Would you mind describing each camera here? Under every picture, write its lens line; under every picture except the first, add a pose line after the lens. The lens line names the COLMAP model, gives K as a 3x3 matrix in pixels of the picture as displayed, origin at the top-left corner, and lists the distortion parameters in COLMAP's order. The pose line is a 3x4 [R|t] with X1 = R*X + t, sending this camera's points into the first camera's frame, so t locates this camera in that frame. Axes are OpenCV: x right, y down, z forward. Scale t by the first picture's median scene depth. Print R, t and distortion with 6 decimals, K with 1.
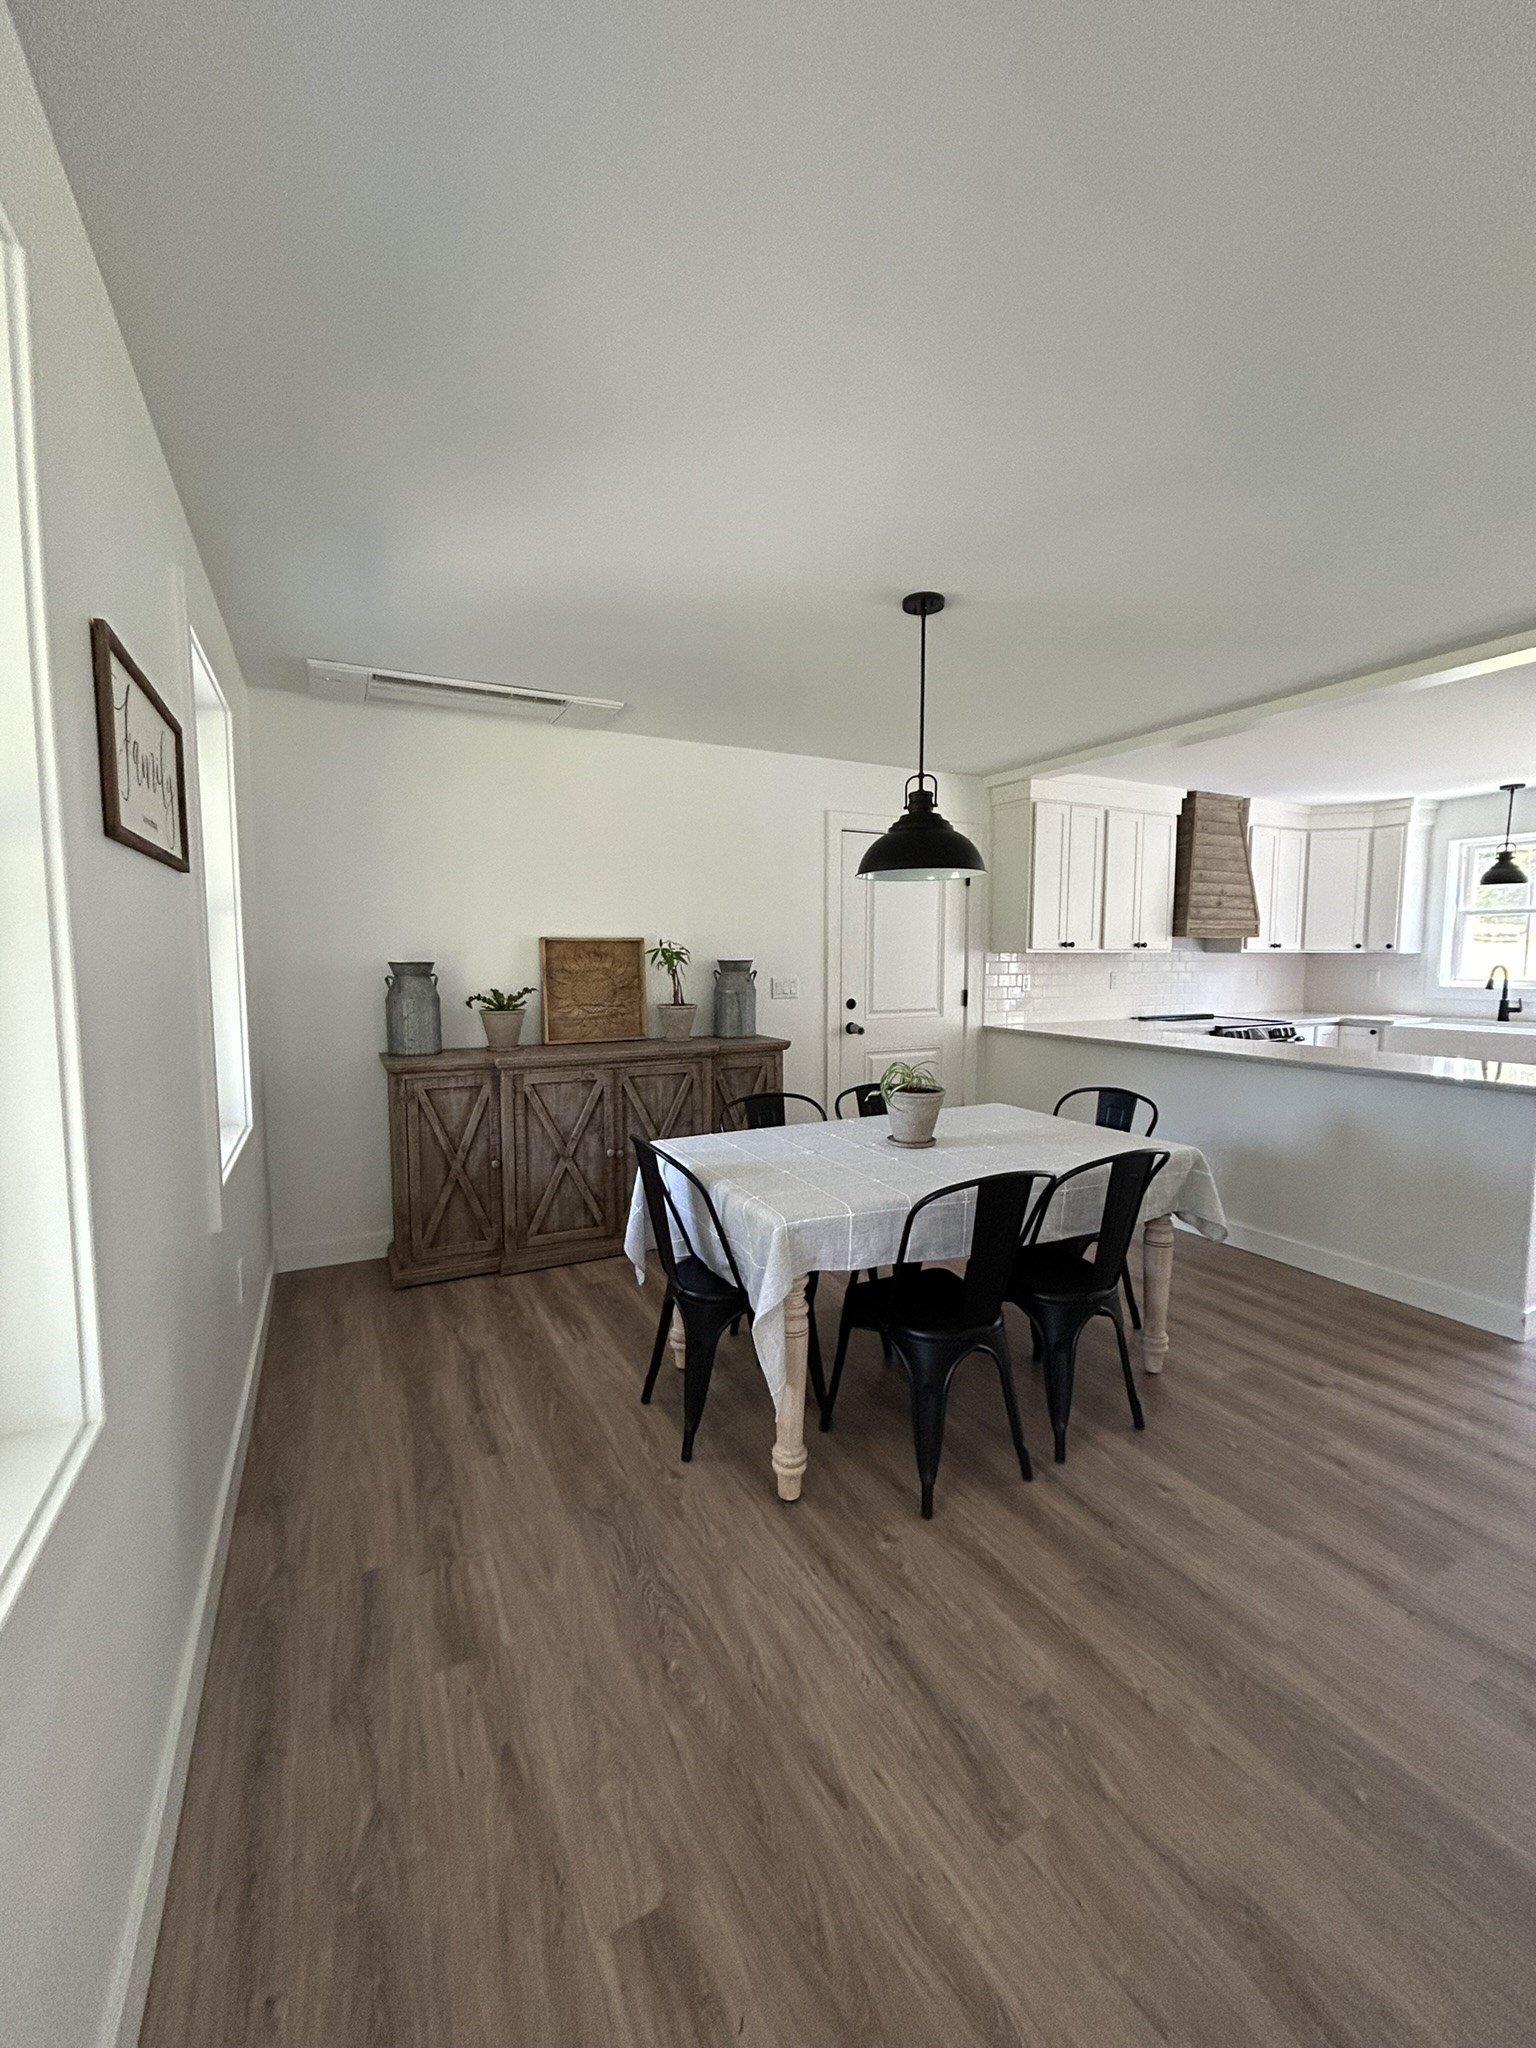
lens RADIAL K [[821.9, 0, 767.9], [0, 821.9, 1022.9], [0, 0, 1]] dist [0.002515, 0.000270]
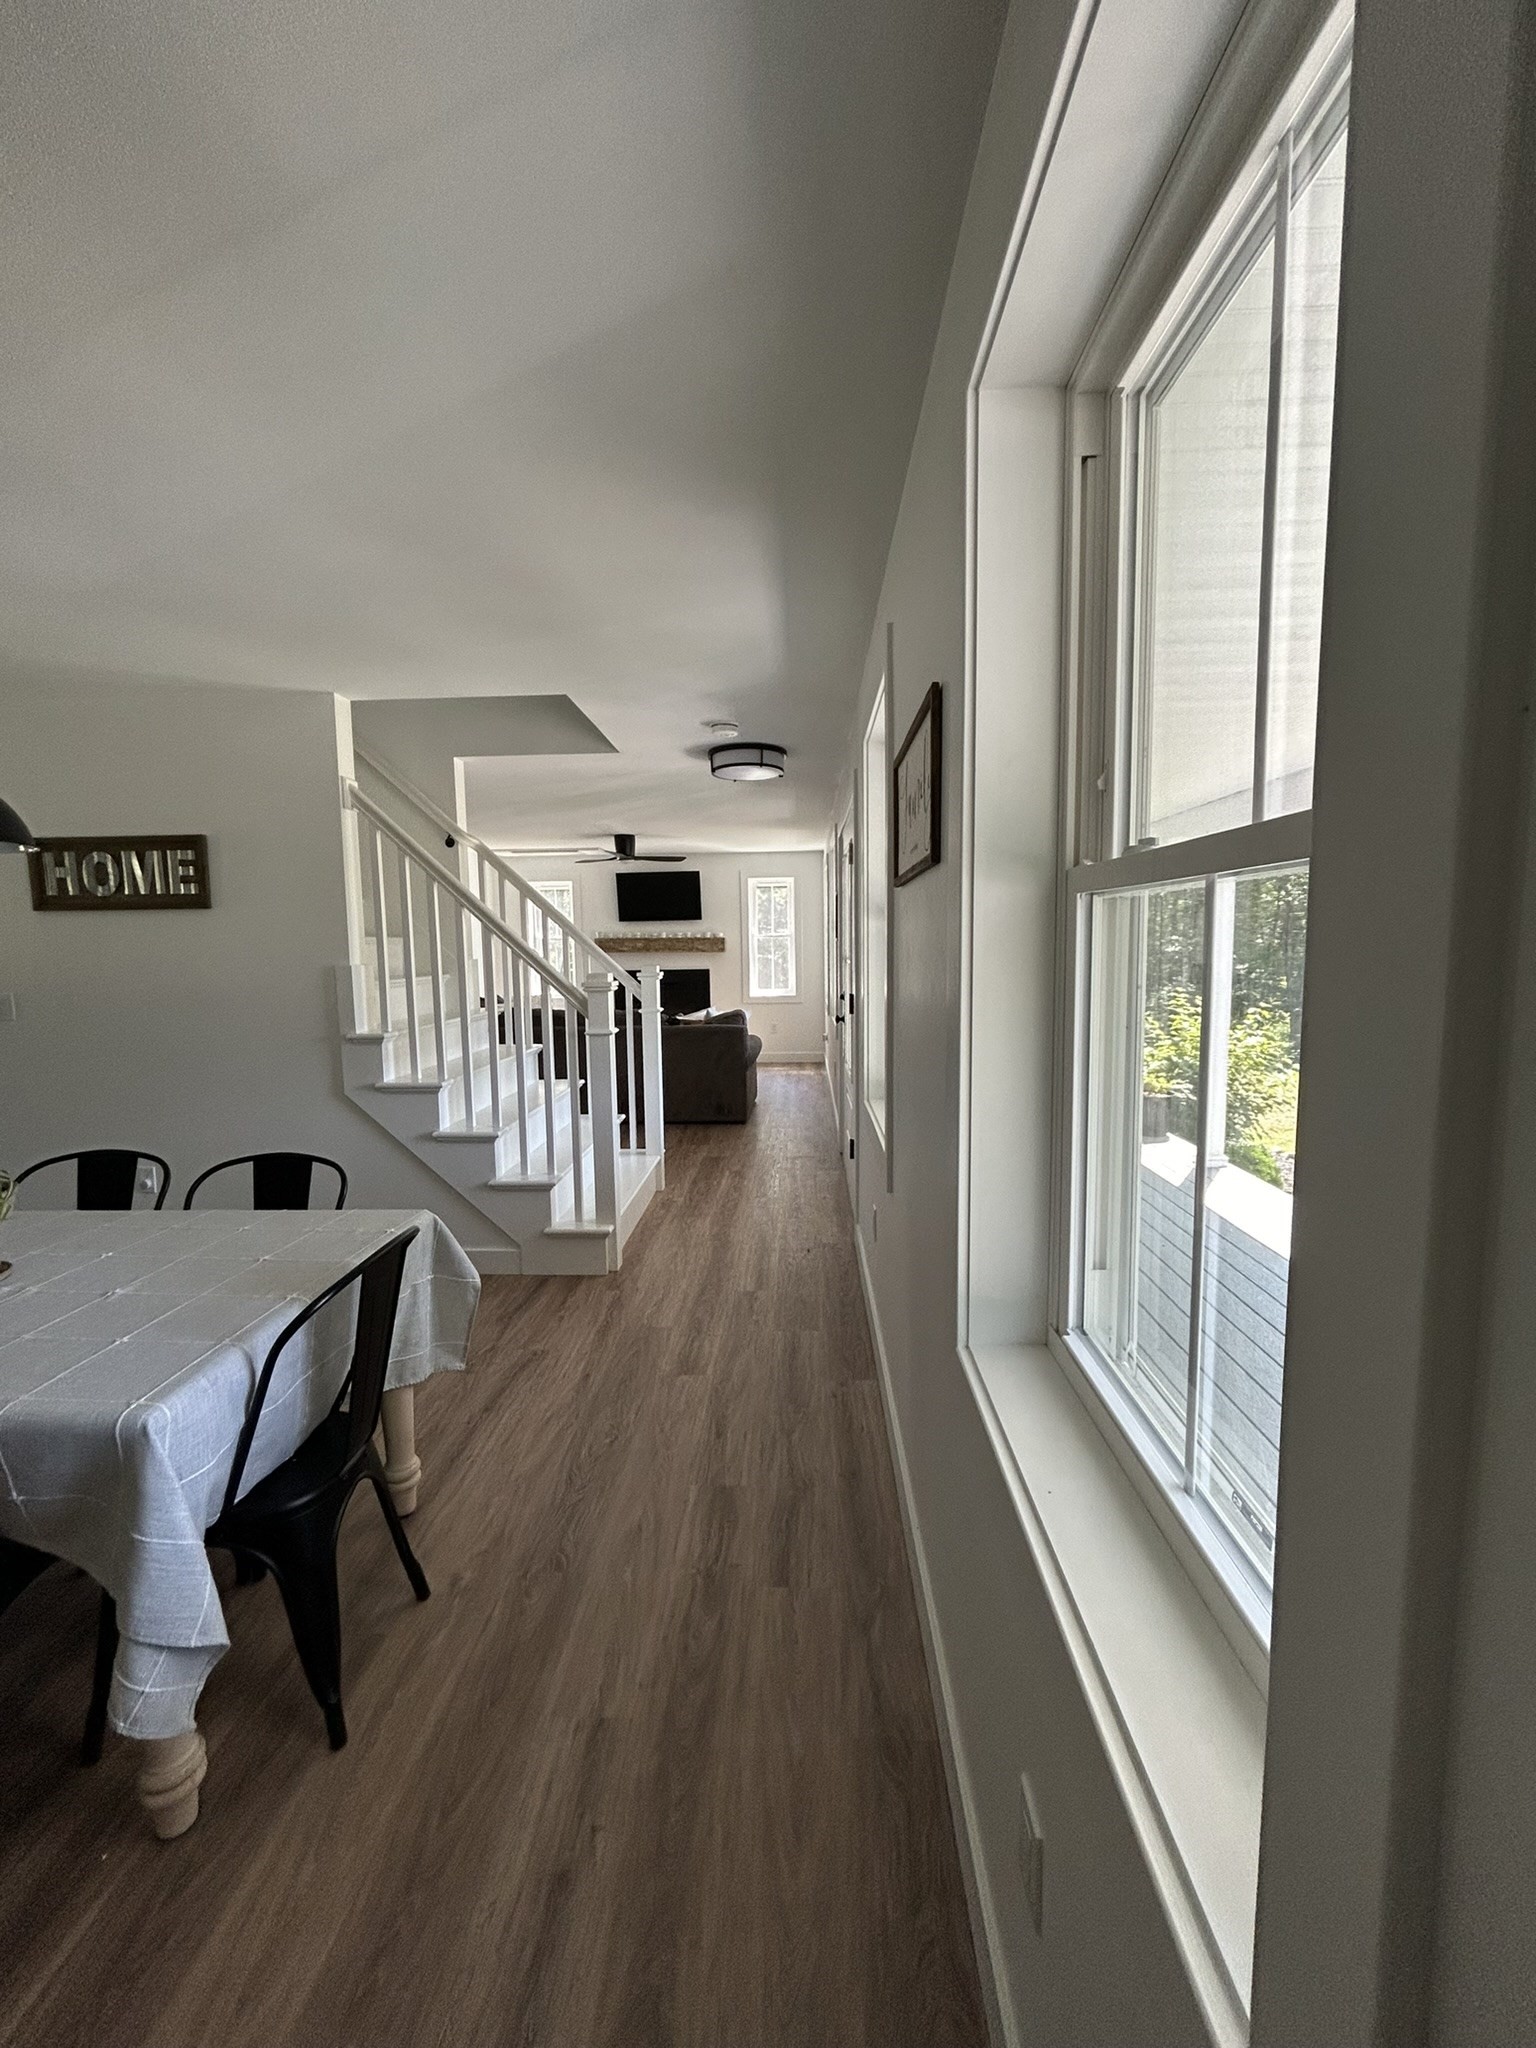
lens RADIAL K [[821.9, 0, 769.4], [0, 821.9, 1023.4], [0, 0, 1]] dist [0.002515, 0.000270]
pose [[-0.865586, -0.042592, 0.498946, -1.043389], [0.049538, 0.984206, 0.169956, -0.187269], [-0.498305, 0.171828, -0.849804, 1.929723]]
